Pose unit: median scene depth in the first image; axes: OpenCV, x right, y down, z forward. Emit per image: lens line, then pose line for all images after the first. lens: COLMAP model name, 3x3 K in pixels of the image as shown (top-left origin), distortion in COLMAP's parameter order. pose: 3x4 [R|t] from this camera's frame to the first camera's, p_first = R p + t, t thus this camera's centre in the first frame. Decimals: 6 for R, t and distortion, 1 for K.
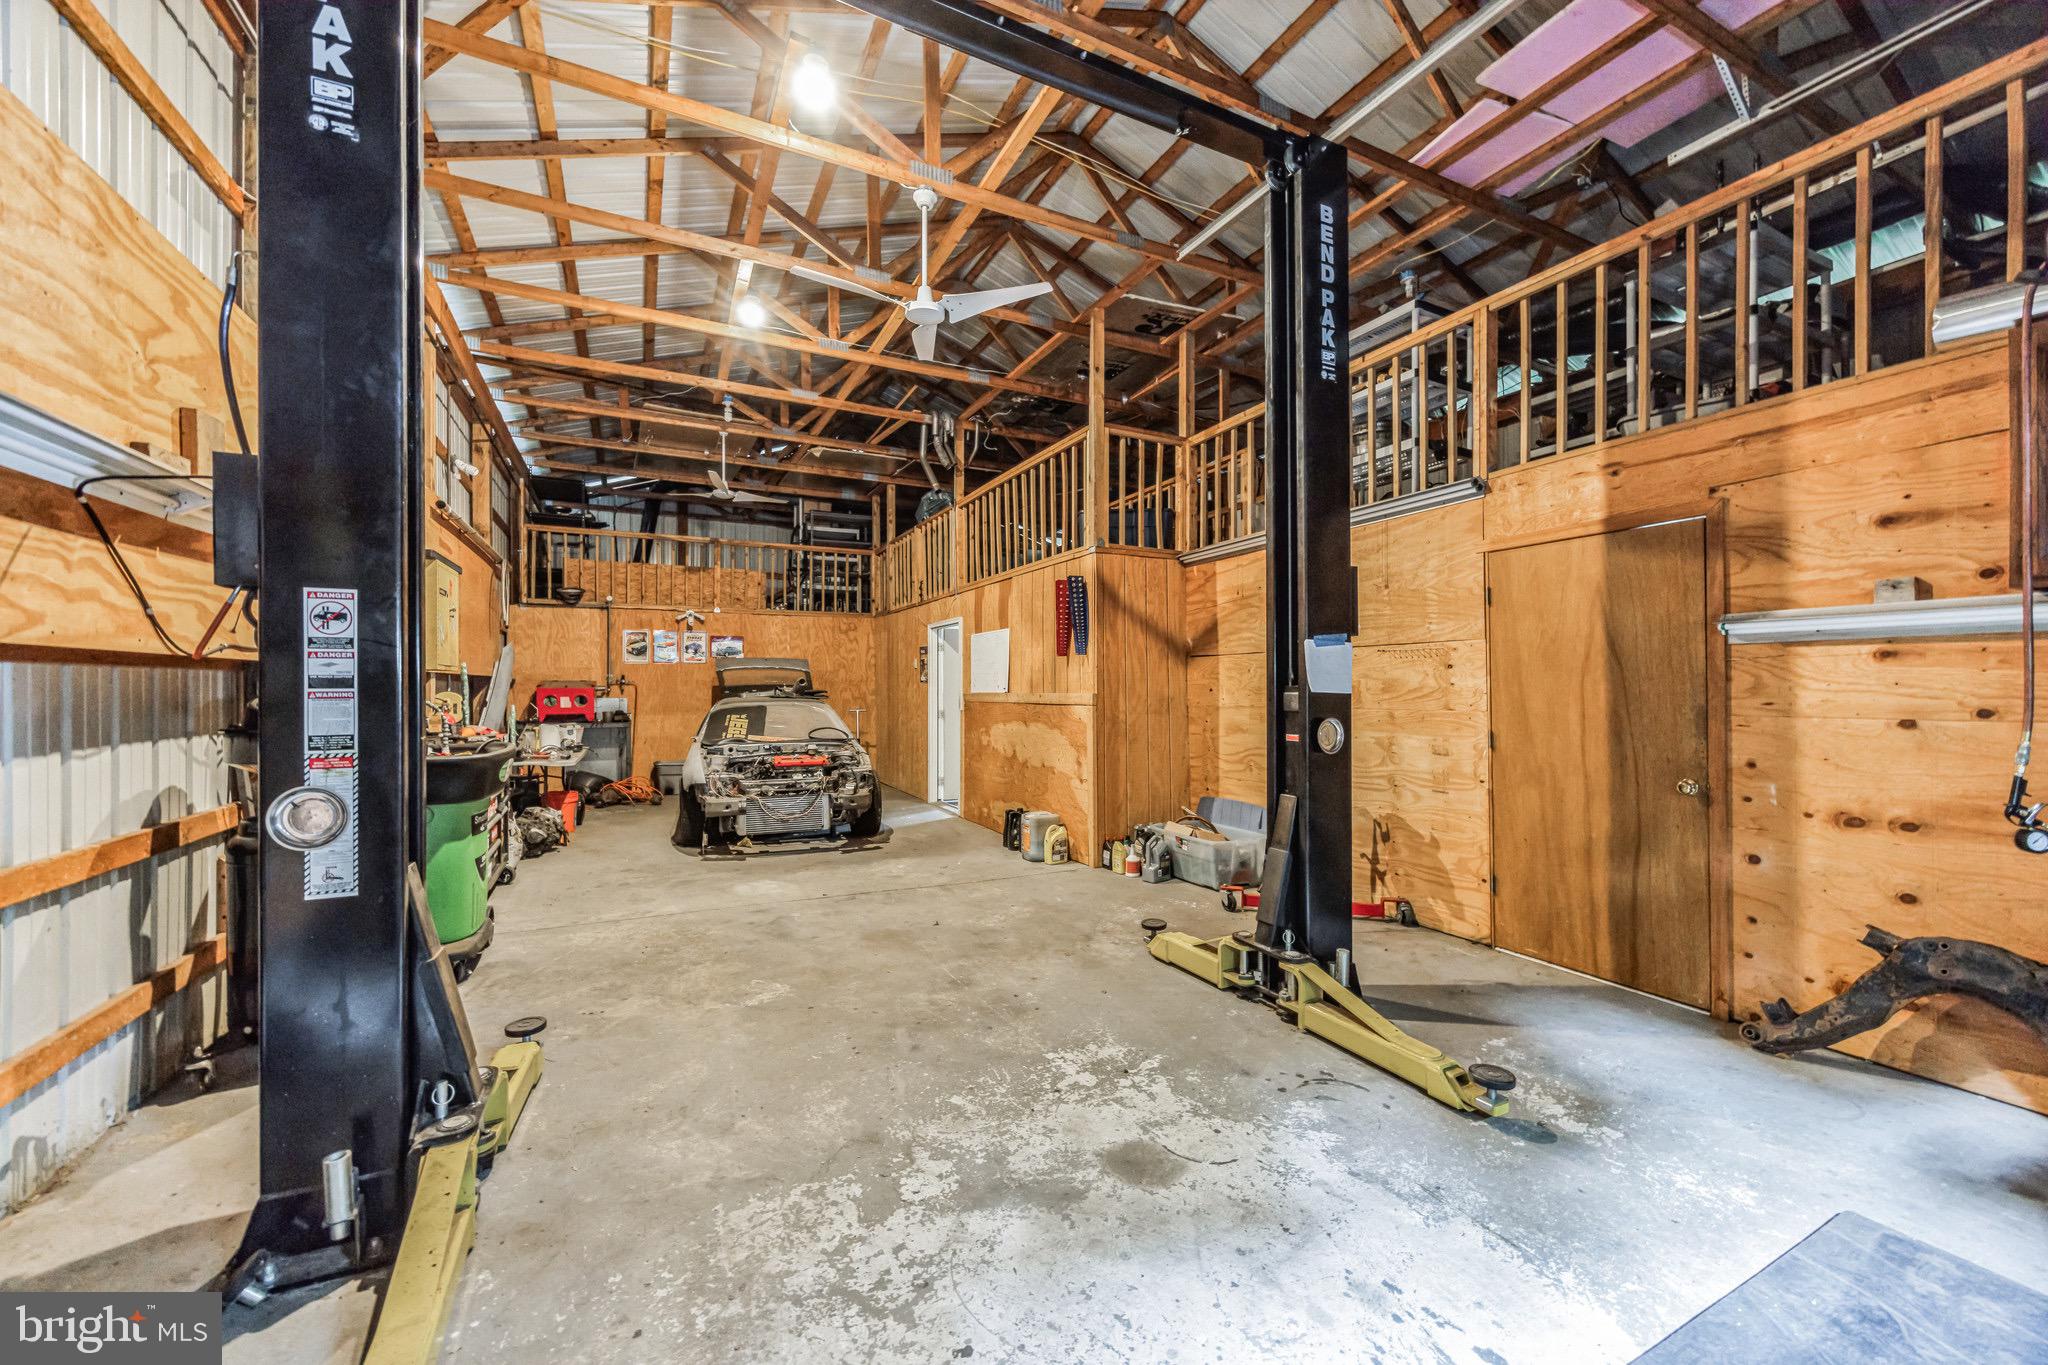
lens RADIAL K [[782.3, 0, 1021.6], [0, 782.3, 689.1], [0, 0, 1]] dist [-0.000927, 0.000104]
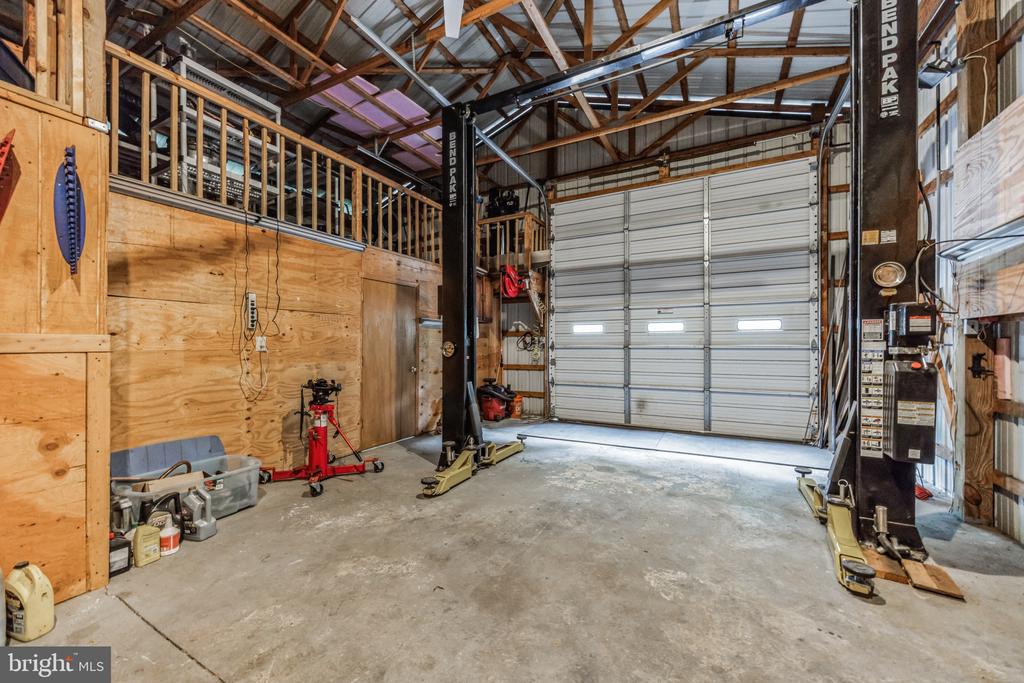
lens RADIAL K [[391.2, 0, 507.8], [0, 391.2, 343.8], [0, 0, 1]] dist [-0.000927, 0.000104]
pose [[-0.578955, 0.001994, 0.815357, -0.746067], [-0.003220, 0.999984, -0.004733, 0.026766], [-0.815353, -0.005366, -0.578939, 1.705390]]
